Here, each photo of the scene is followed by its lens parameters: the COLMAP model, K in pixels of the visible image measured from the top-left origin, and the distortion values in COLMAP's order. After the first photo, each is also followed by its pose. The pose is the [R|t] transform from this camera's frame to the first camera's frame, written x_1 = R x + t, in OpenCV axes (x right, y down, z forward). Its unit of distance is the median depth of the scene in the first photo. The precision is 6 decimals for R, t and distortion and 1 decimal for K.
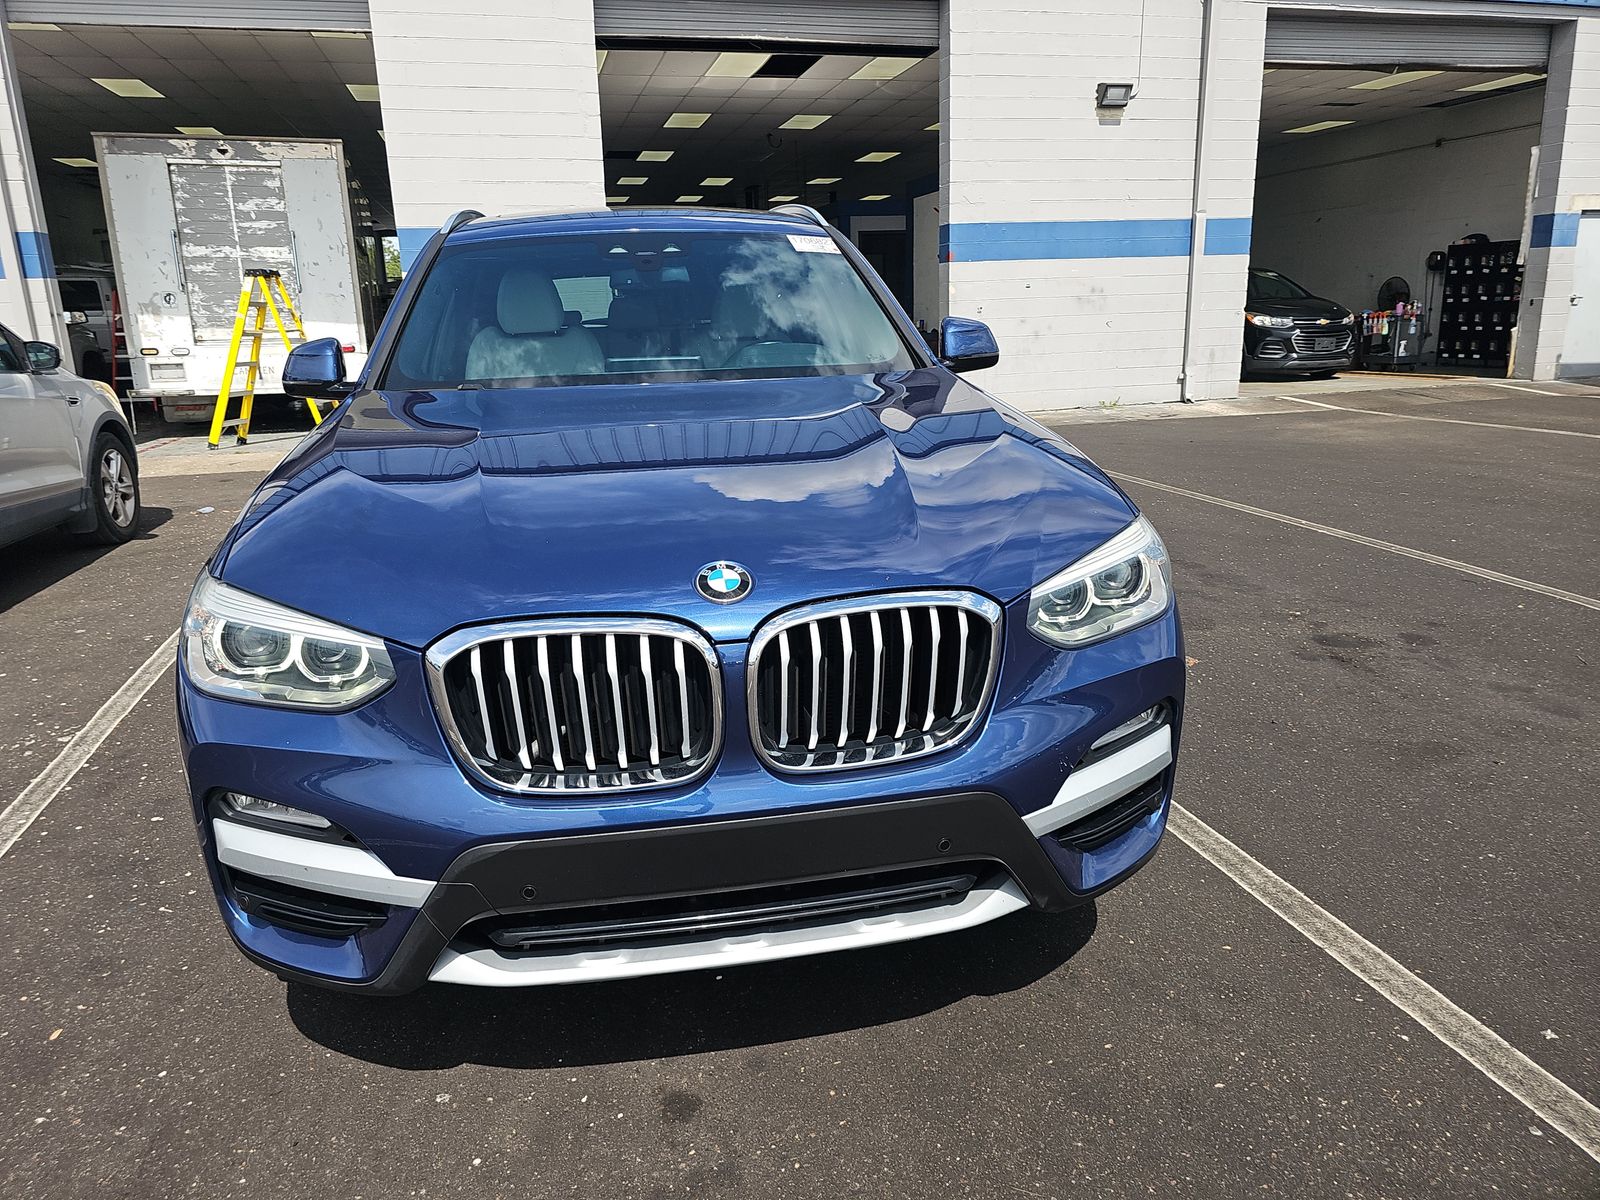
lens RADIAL K [[1104.9, 0, 787.4], [0, 1104.9, 592.6], [0, 0, 1]] dist [0.044506, -0.051445]
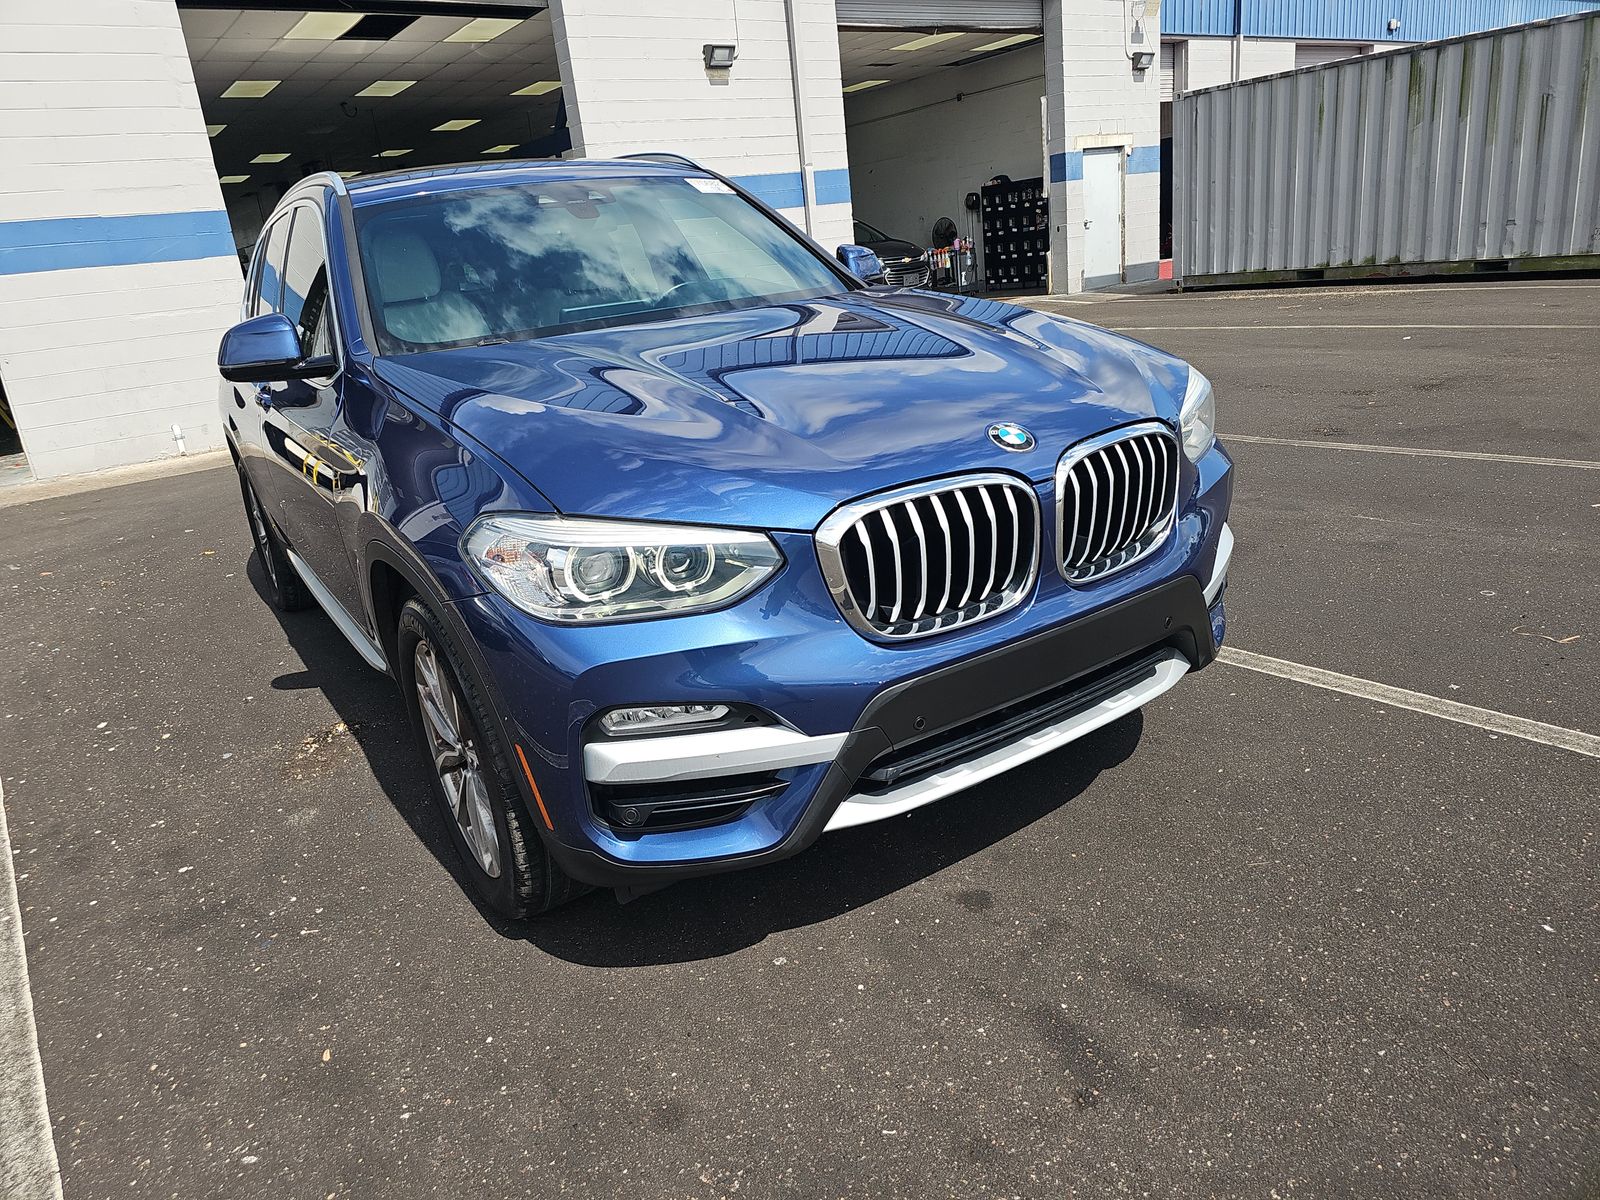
lens RADIAL K [[1104.9, 0, 801.9], [0, 1104.9, 606.3], [0, 0, 1]] dist [0.044506, -0.051445]
pose [[0.906367, -0.195122, 0.374736, -0.123399], [0.182803, 0.980758, 0.068531, 0.007597], [-0.380897, 0.006389, 0.924595, -0.004783]]
